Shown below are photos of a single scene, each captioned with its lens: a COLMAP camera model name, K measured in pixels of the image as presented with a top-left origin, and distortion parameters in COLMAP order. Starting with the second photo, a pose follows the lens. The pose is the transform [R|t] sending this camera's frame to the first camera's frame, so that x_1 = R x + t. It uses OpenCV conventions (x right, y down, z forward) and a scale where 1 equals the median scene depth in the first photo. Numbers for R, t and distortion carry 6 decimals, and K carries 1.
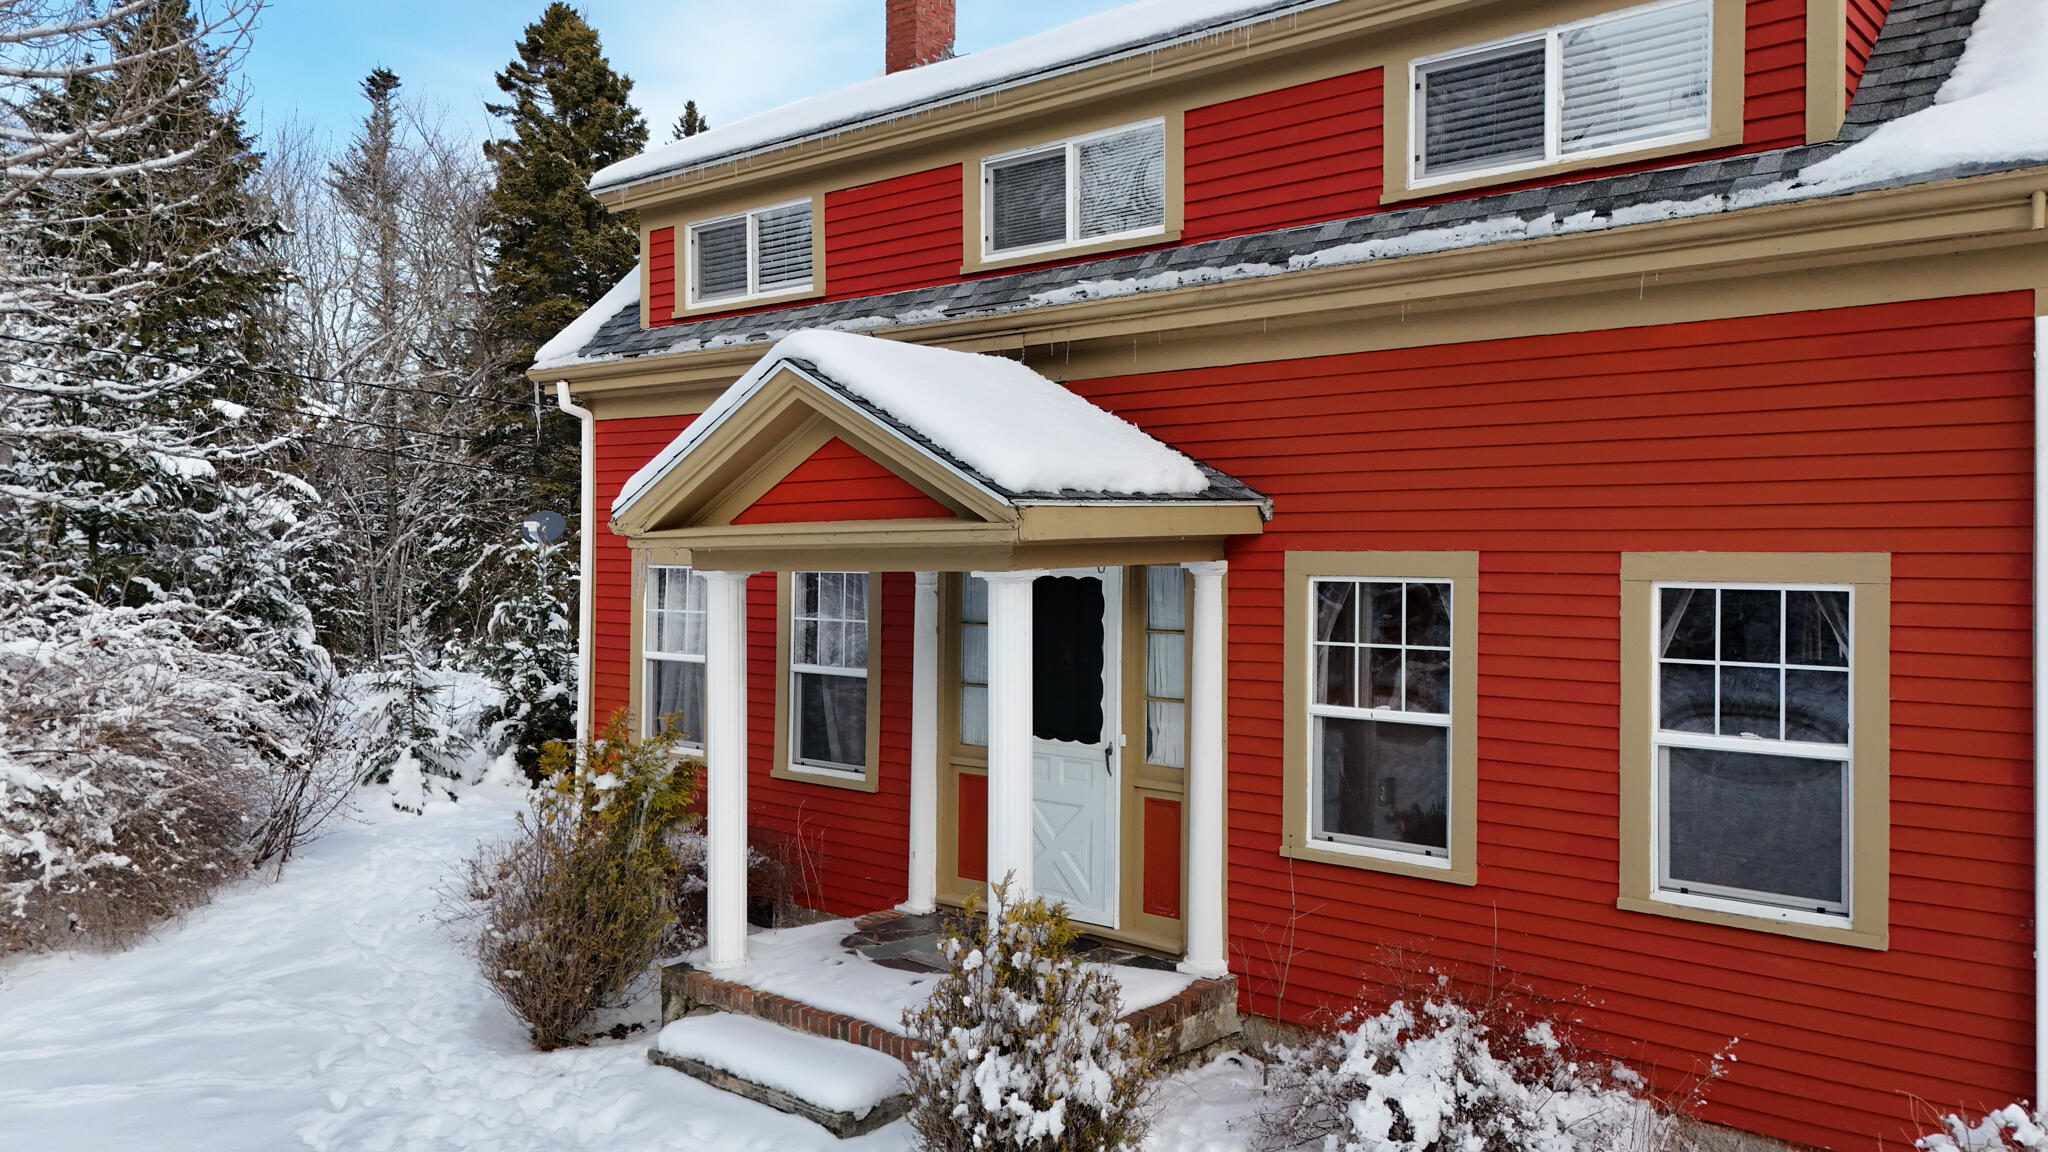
lens RADIAL K [[1497.4, 0, 1025.9], [0, 1497.4, 566.2], [0, 0, 1]] dist [0.072433, -0.069591]
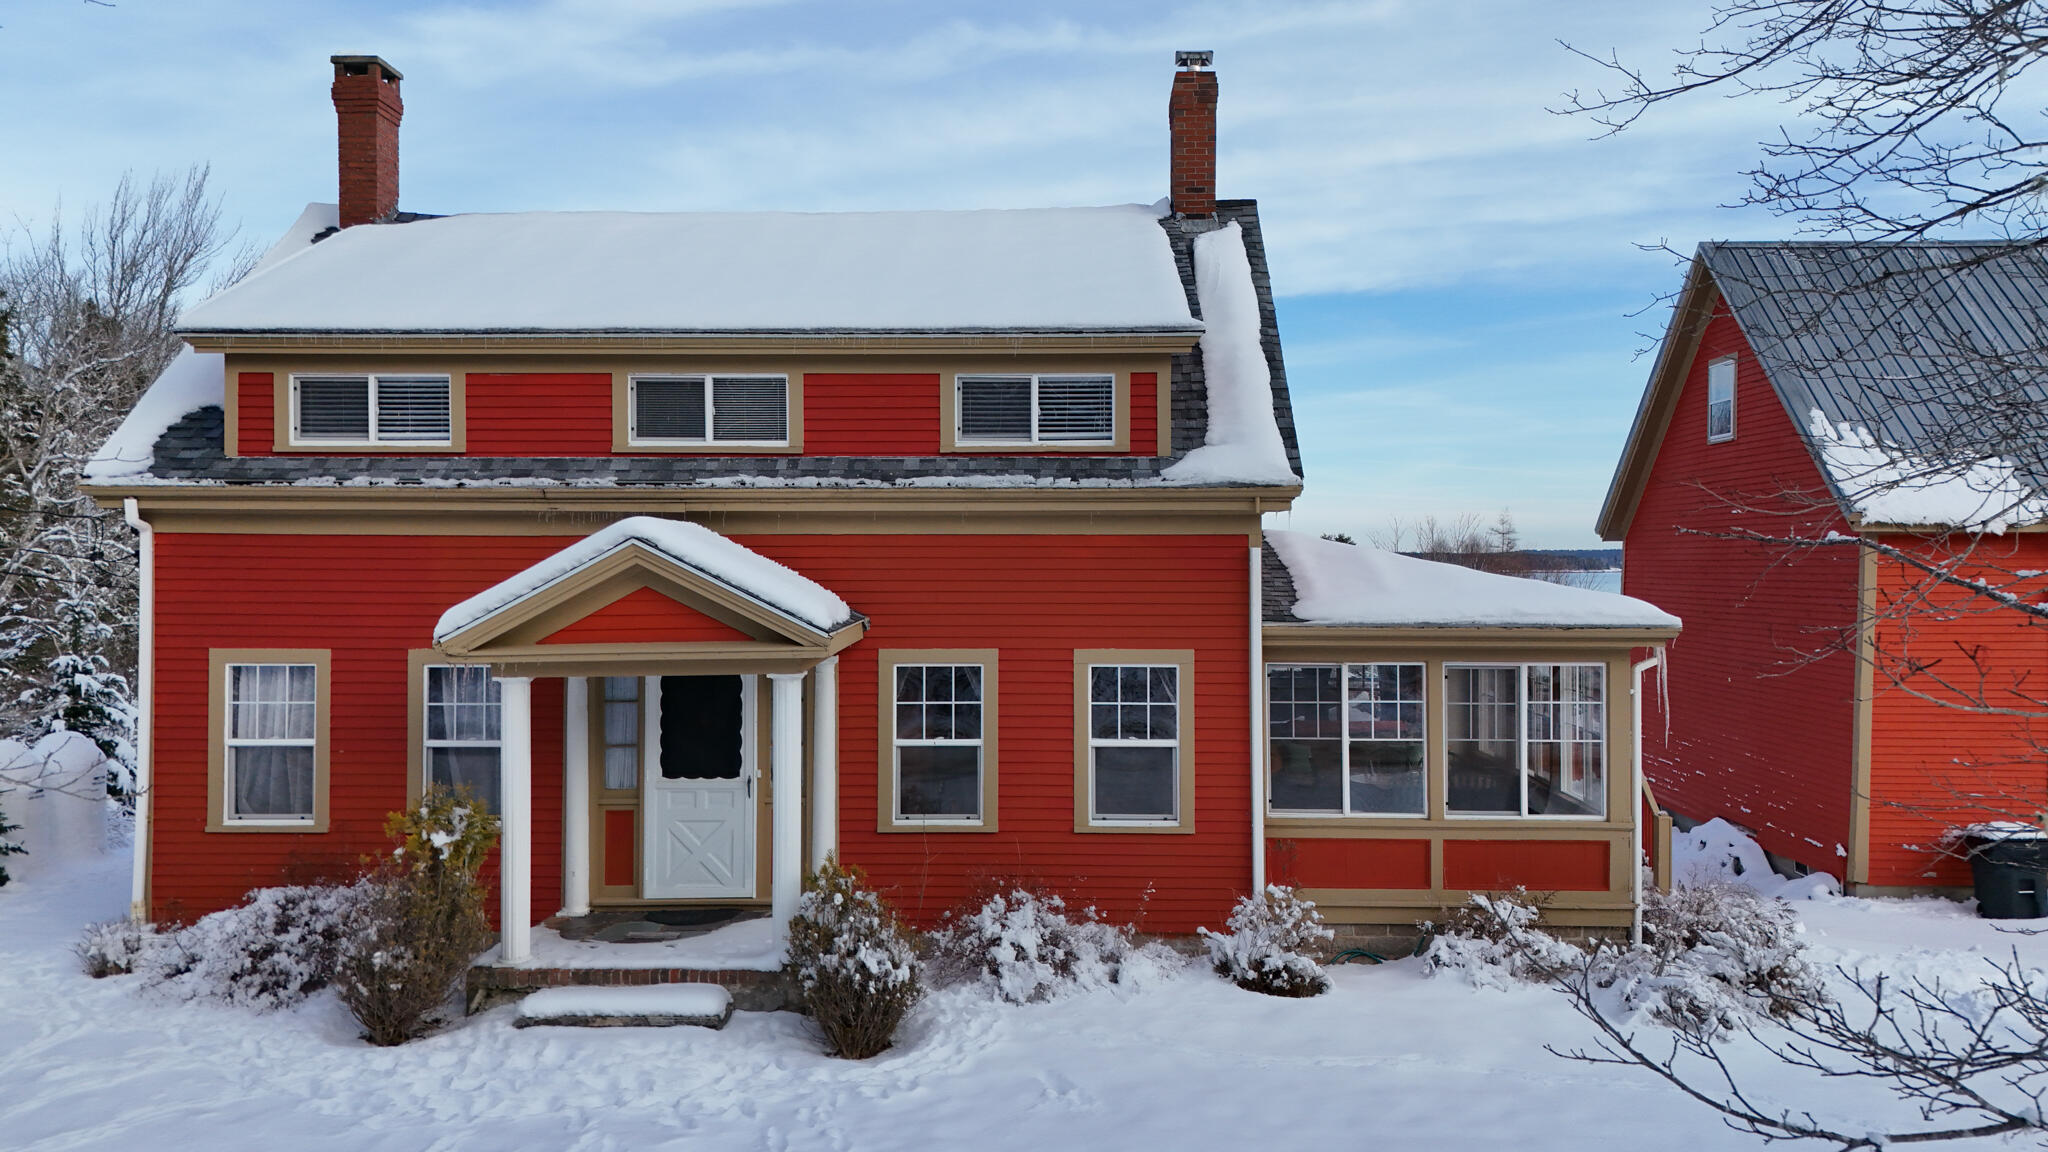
lens RADIAL K [[1497.4, 0, 1025.9], [0, 1497.4, 566.2], [0, 0, 1]] dist [0.072433, -0.069591]
pose [[0.779740, -0.001585, 0.626101, -0.778671], [0.009681, 0.999908, -0.009525, -0.088816], [-0.626029, 0.013489, 0.779683, -0.421505]]
